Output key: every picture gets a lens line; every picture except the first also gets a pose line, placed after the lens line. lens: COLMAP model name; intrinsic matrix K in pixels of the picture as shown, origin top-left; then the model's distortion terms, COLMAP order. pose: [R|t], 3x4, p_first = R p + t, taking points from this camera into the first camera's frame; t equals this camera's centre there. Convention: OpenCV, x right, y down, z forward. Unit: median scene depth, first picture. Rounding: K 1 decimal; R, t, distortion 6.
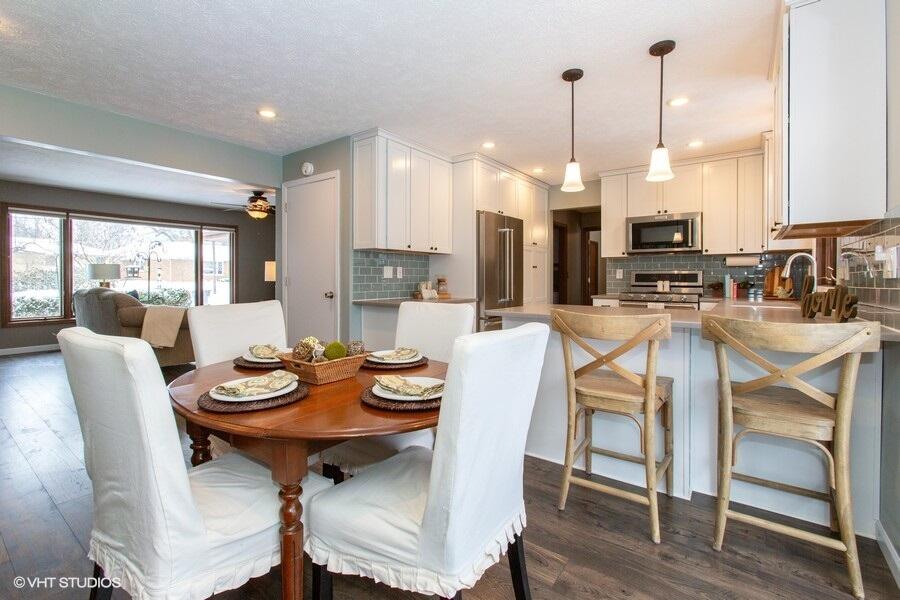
lens RADIAL K [[403.2, 0, 448.7], [0, 403.2, 283.0], [0, 0, 1]] dist [0.000963, 0.000512]
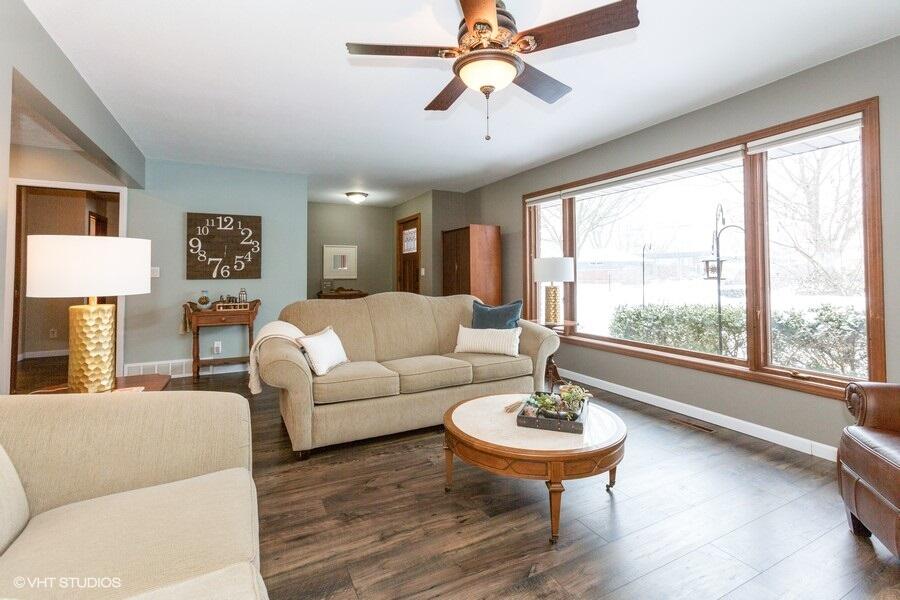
lens RADIAL K [[401.1, 0, 441.5], [0, 401.1, 263.6], [0, 0, 1]] dist [0.001205, 0.000071]
pose [[-0.444361, -0.025707, -0.895479, -0.287565], [-0.008645, 0.999665, -0.024408, -0.031047], [0.895806, -0.003104, -0.444434, 1.606834]]
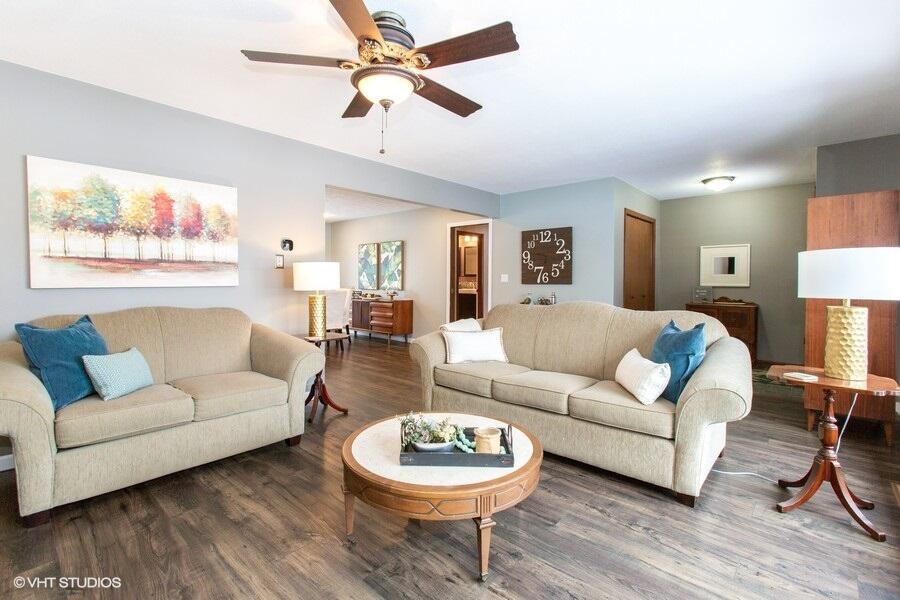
lens RADIAL K [[403.2, 0, 448.7], [0, 403.2, 283.0], [0, 0, 1]] dist [0.000963, 0.000512]
pose [[-0.997418, -0.007645, 0.071409, -0.782977], [-0.006284, 0.999795, 0.019262, -0.037182], [-0.071542, 0.018763, -0.997261, 1.901245]]
